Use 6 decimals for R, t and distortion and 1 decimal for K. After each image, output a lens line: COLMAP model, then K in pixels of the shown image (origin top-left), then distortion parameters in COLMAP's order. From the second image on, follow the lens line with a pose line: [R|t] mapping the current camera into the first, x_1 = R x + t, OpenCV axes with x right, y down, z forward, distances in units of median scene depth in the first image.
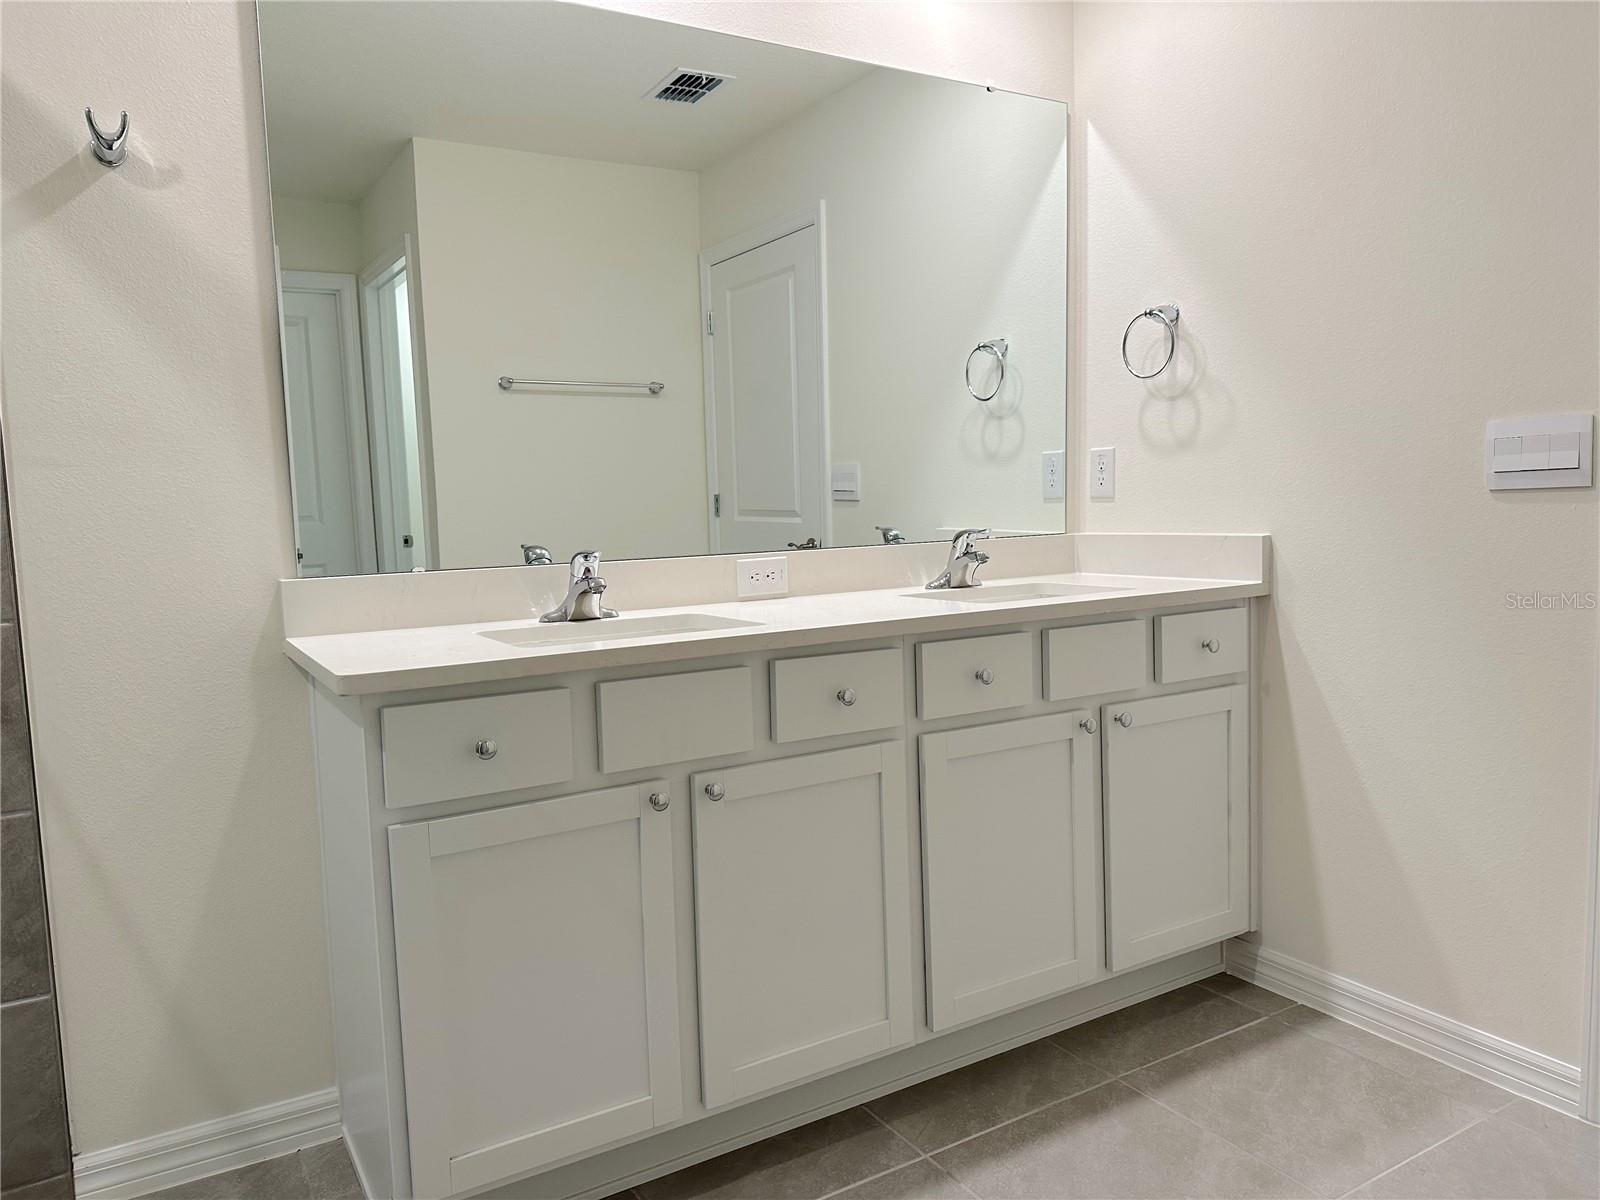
lens RADIAL K [[1129.6, 0, 800.0], [0, 1129.6, 600.0], [0, 0, 1]] dist [0.044064, -0.001263]
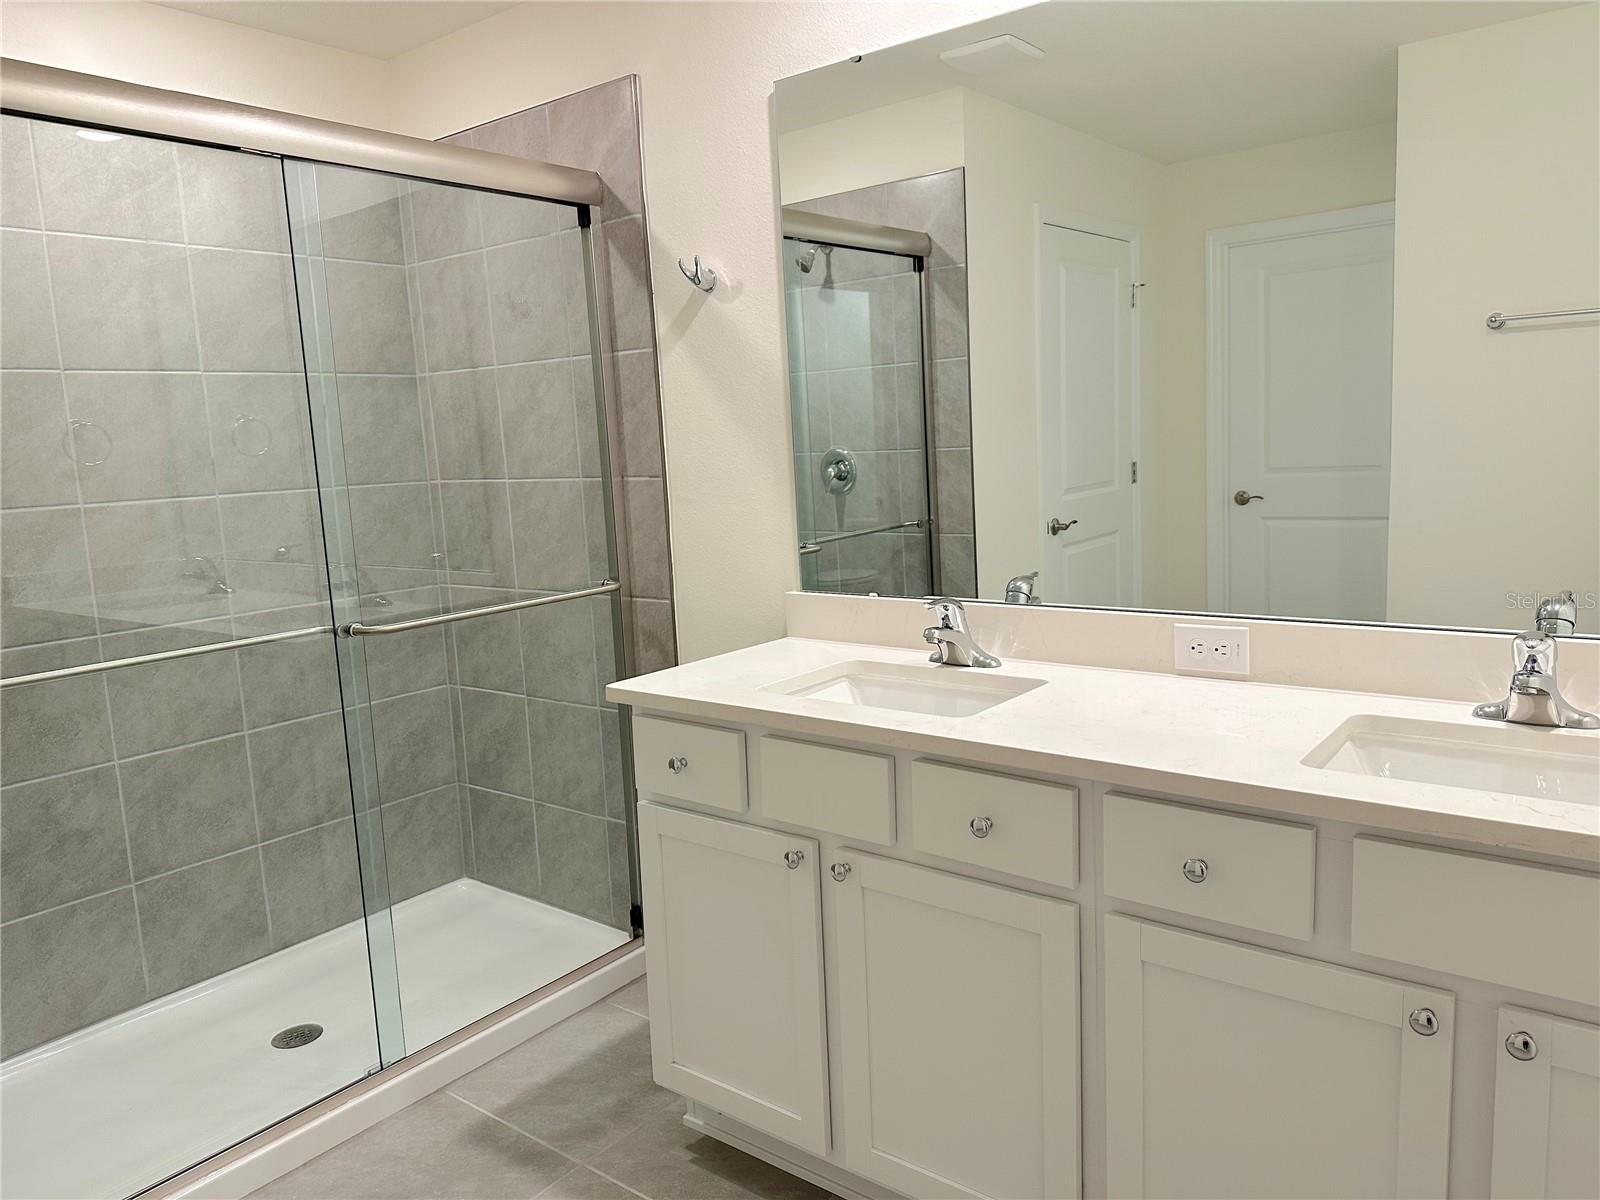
lens RADIAL K [[1129.6, 0, 800.0], [0, 1129.6, 600.0], [0, 0, 1]] dist [0.044064, -0.001263]
pose [[0.360062, 0.151431, -0.920556, 0.671377], [-0.051109, 0.988459, 0.142610, -0.175376], [0.931527, -0.004300, 0.363646, 0.506019]]
